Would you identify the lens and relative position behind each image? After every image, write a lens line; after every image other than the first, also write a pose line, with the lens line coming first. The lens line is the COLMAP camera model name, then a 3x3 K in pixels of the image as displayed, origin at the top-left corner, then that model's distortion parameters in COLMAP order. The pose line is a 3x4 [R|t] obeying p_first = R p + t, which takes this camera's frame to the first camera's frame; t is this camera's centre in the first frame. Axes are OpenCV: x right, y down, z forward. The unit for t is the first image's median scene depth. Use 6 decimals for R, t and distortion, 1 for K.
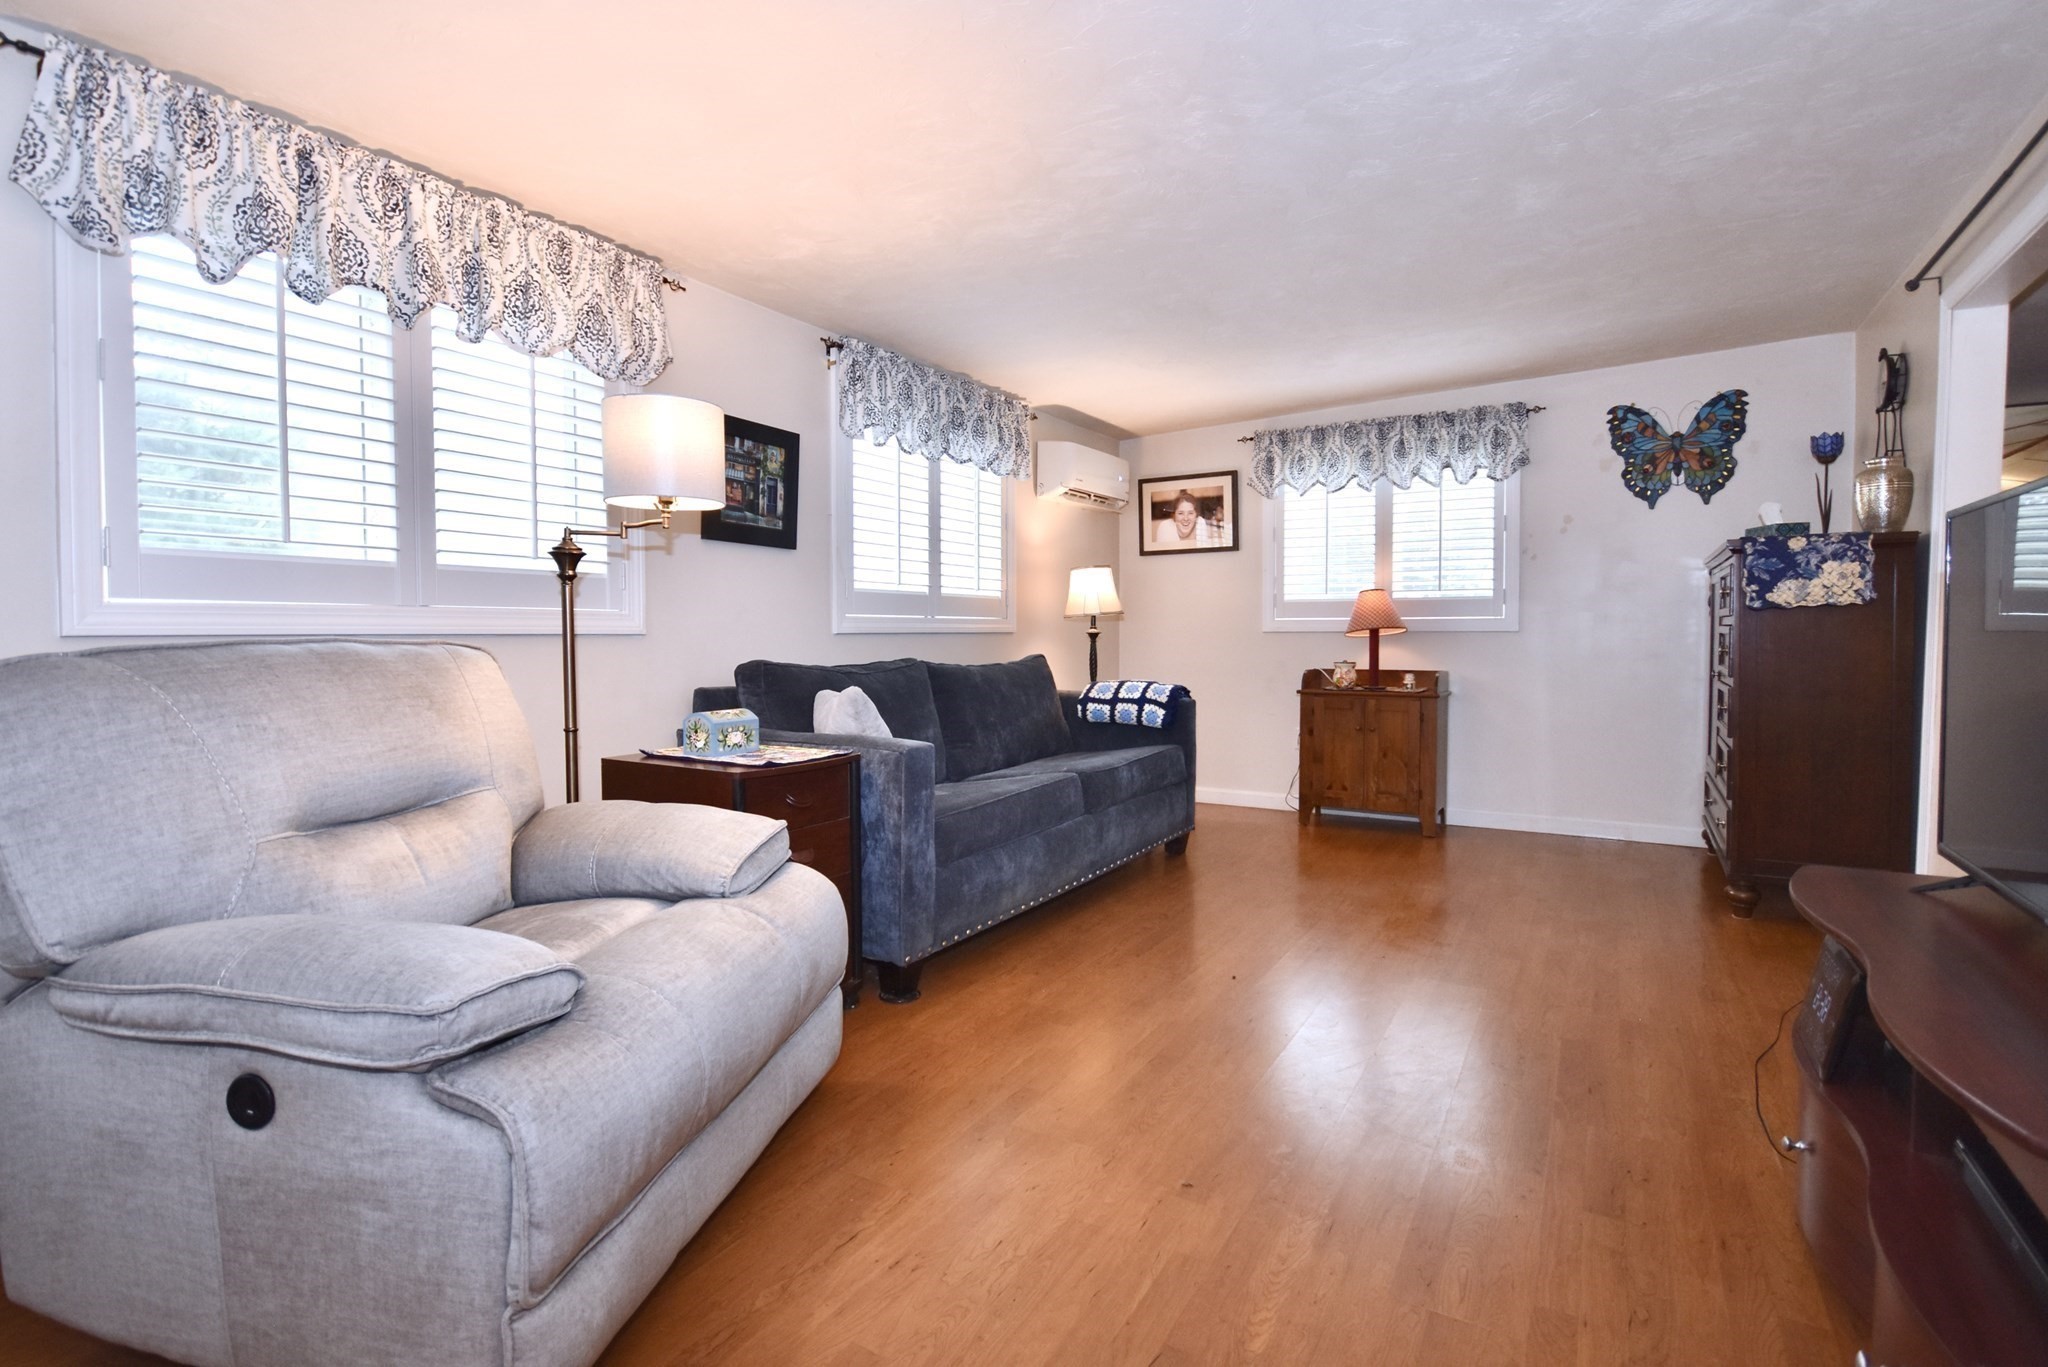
lens RADIAL K [[908.2, 0, 1026.8], [0, 908.2, 652.9], [0, 0, 1]] dist [0.002757, -0.000111]
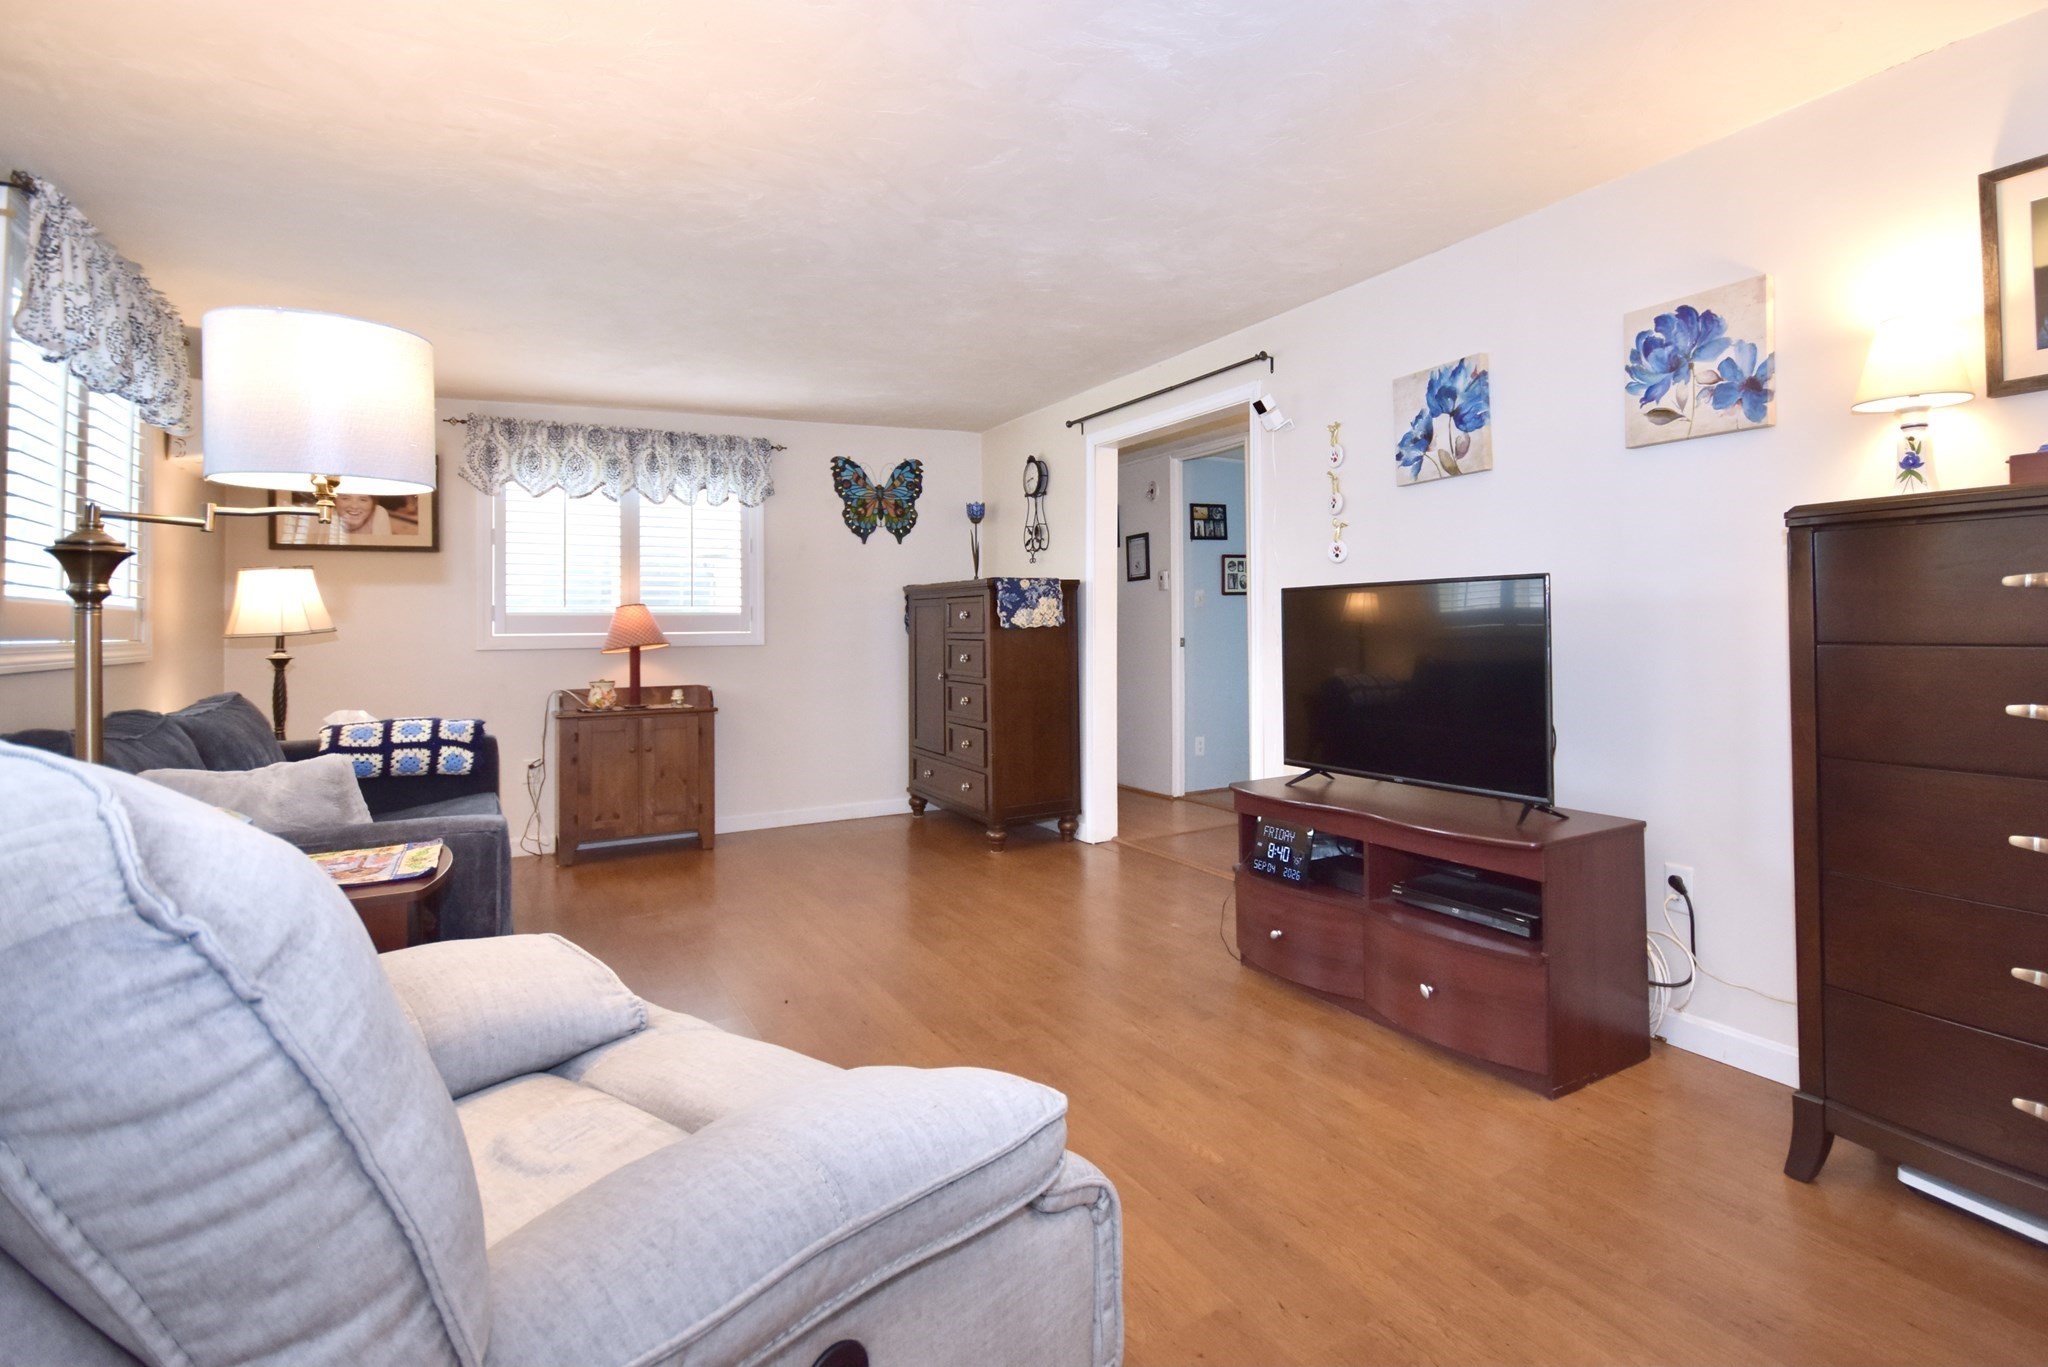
lens RADIAL K [[1037.4, 0, 973.8], [0, 1037.4, 613.5], [0, 0, 1]] dist [0.001746, -0.002635]
pose [[0.533948, 0.004690, 0.845504, -0.384730], [0.033466, 0.999084, -0.026676, -0.020211], [-0.844855, 0.042539, 0.533302, 0.118274]]
